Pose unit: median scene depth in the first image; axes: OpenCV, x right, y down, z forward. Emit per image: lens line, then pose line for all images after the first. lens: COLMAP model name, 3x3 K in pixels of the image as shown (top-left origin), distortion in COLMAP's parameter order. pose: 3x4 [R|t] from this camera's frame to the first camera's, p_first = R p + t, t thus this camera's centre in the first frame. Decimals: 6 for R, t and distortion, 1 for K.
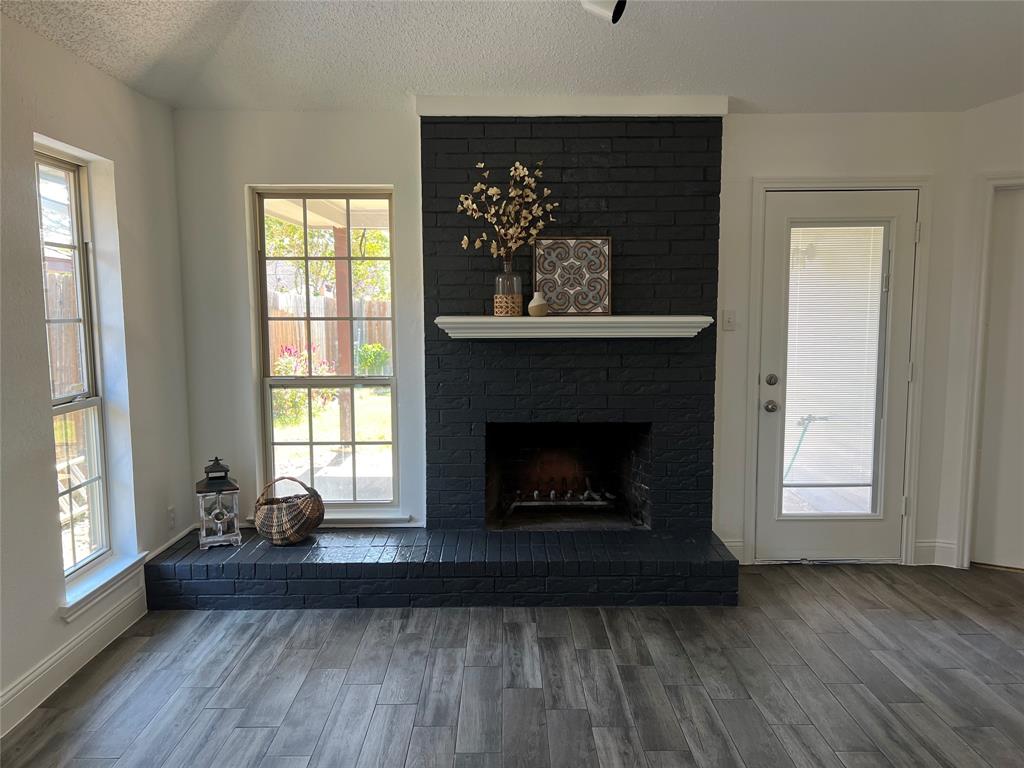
lens RADIAL K [[764.3, 0, 509.8], [0, 764.3, 382.0], [0, 0, 1]] dist [0.047027, -0.052586]
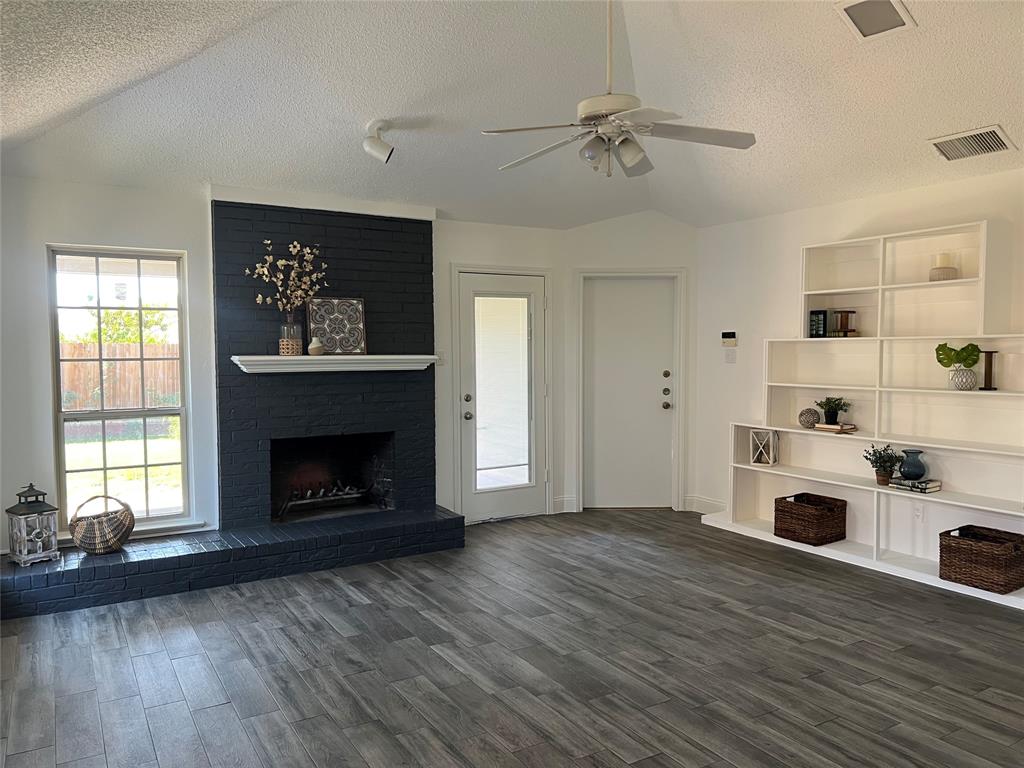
lens RADIAL K [[764.3, 0, 509.8], [0, 764.3, 378.4], [0, 0, 1]] dist [0.047027, -0.052586]
pose [[0.863997, -0.021266, 0.503047, -0.344510], [0.054339, 0.997210, -0.051172, 0.041259], [-0.500556, 0.071548, 0.862743, -0.328124]]
